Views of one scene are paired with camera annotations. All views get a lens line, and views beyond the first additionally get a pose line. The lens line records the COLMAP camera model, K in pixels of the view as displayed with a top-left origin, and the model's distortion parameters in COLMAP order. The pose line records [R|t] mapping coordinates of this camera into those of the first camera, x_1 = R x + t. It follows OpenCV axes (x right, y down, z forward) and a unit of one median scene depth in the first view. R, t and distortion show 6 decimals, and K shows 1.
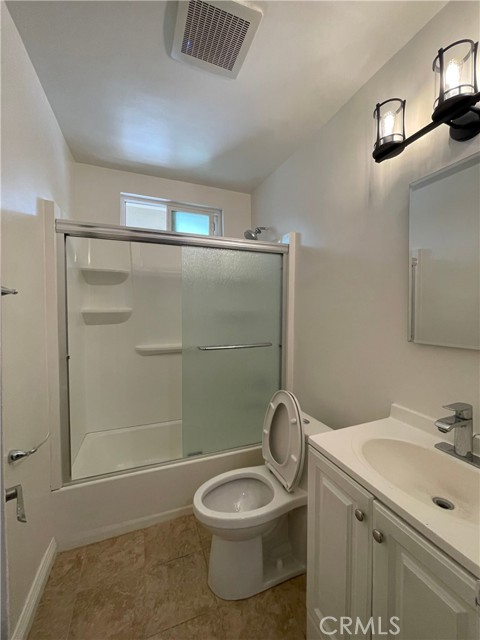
lens RADIAL K [[259.1, 0, 242.4], [0, 259.1, 318.0], [0, 0, 1]] dist [0.002391, 0.000223]
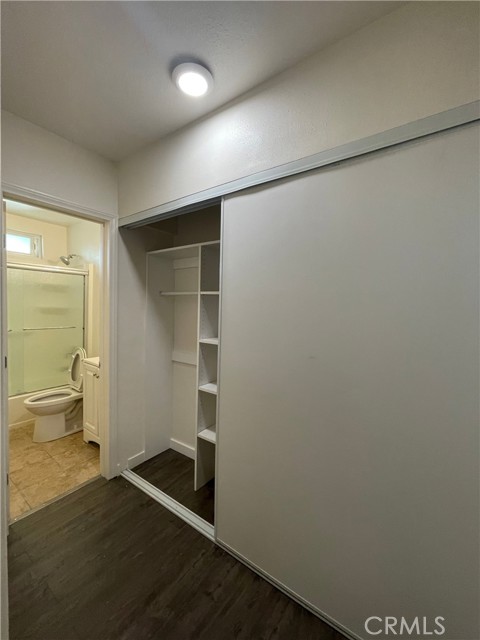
lens RADIAL K [[259.1, 0, 242.4], [0, 259.1, 318.0], [0, 0, 1]] dist [0.002391, 0.000223]
pose [[0.837931, 0.002343, 0.545771, 0.114120], [-0.017983, 0.999566, 0.023319, -0.031602], [-0.545480, -0.029354, 0.837610, -1.365573]]
